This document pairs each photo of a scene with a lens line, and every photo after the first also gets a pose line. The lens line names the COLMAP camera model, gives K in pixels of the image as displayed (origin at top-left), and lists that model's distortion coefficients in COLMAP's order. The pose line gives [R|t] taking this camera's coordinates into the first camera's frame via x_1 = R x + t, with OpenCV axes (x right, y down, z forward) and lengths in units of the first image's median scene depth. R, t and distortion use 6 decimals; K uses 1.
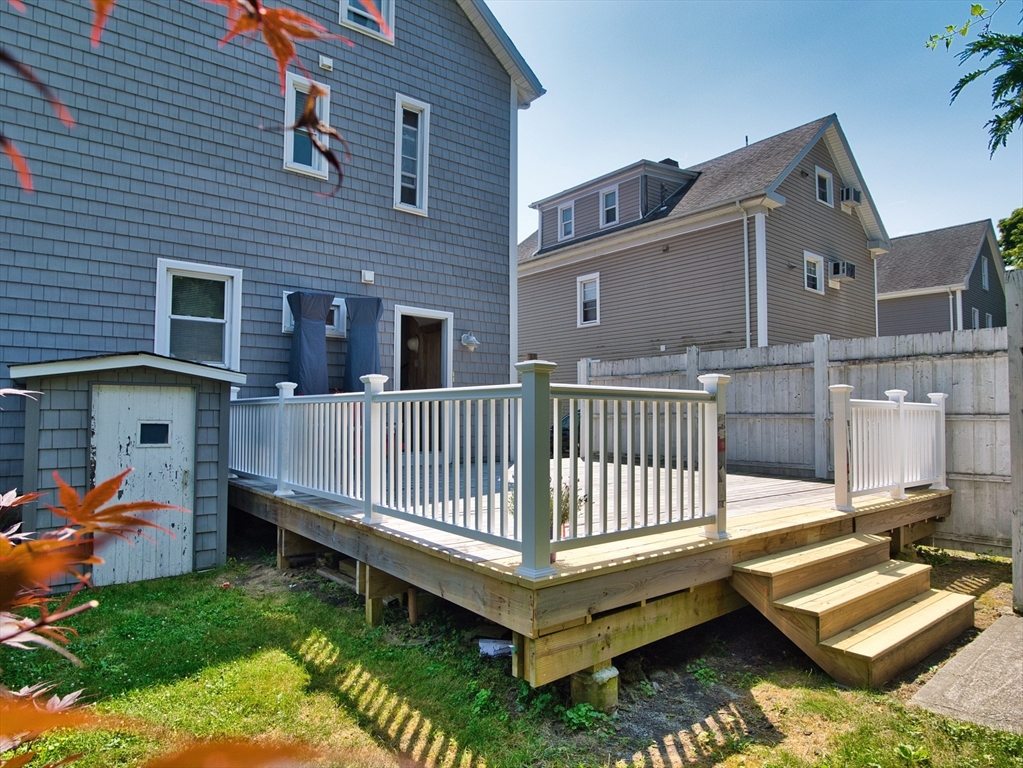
lens RADIAL K [[609.1, 0, 508.0], [0, 609.1, 390.9], [0, 0, 1]] dist [-0.042125, 0.024276]
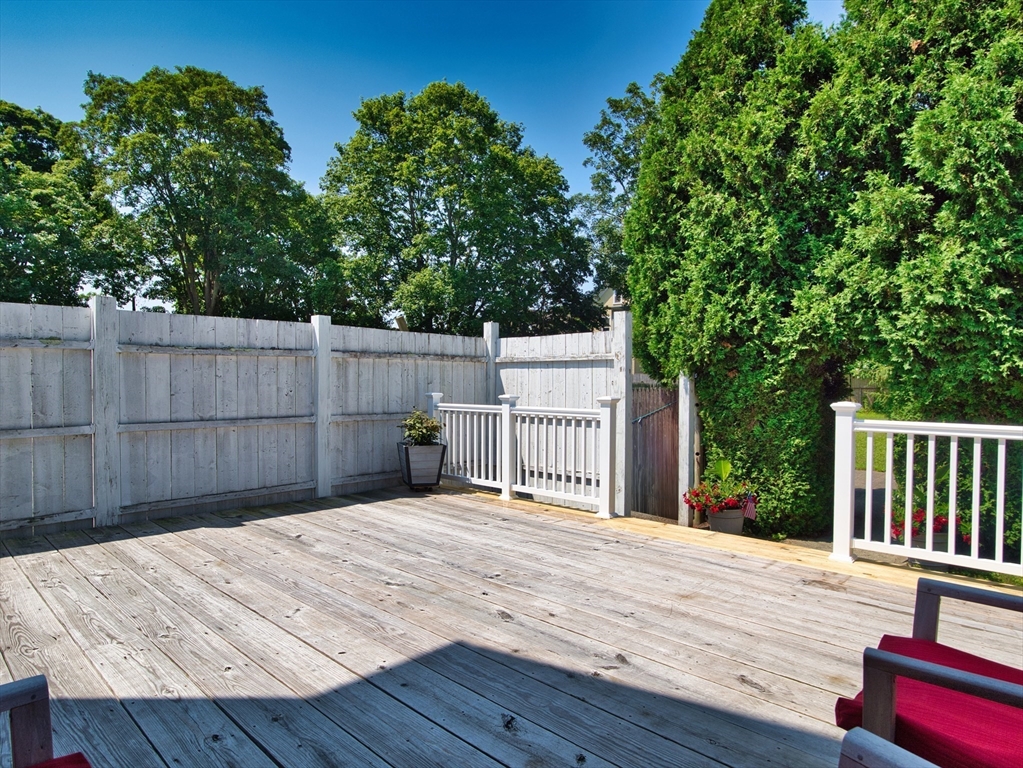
lens RADIAL K [[613.8, 0, 506.0], [0, 613.8, 389.7], [0, 0, 1]] dist [-0.046003, 0.026969]
pose [[-0.137275, -0.019297, 0.990345, -0.253354], [-0.043639, 0.998957, 0.013416, -0.014686], [-0.989571, -0.041376, -0.137974, 0.716576]]
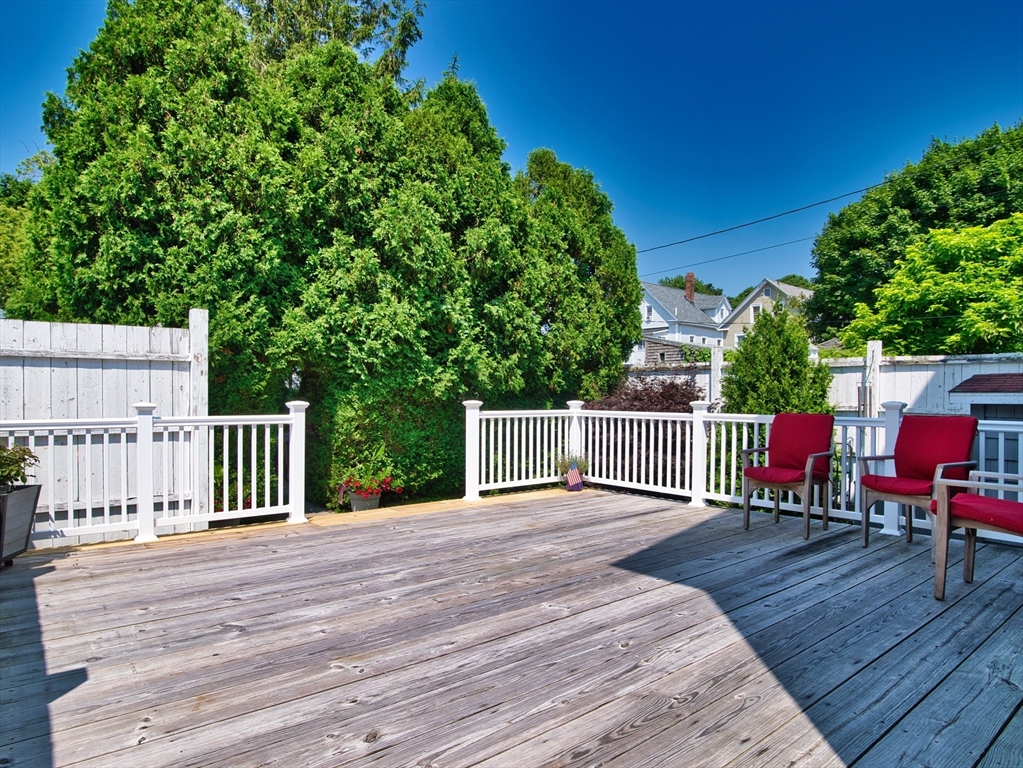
lens RADIAL K [[624.1, 0, 499.8], [0, 624.1, 395.2], [0, 0, 1]] dist [-0.070118, 0.033144]
pose [[-0.999938, -0.009061, -0.006499, 0.115583], [-0.008819, 0.999297, -0.036430, 0.009039], [0.006824, -0.036370, -0.999315, 1.124752]]
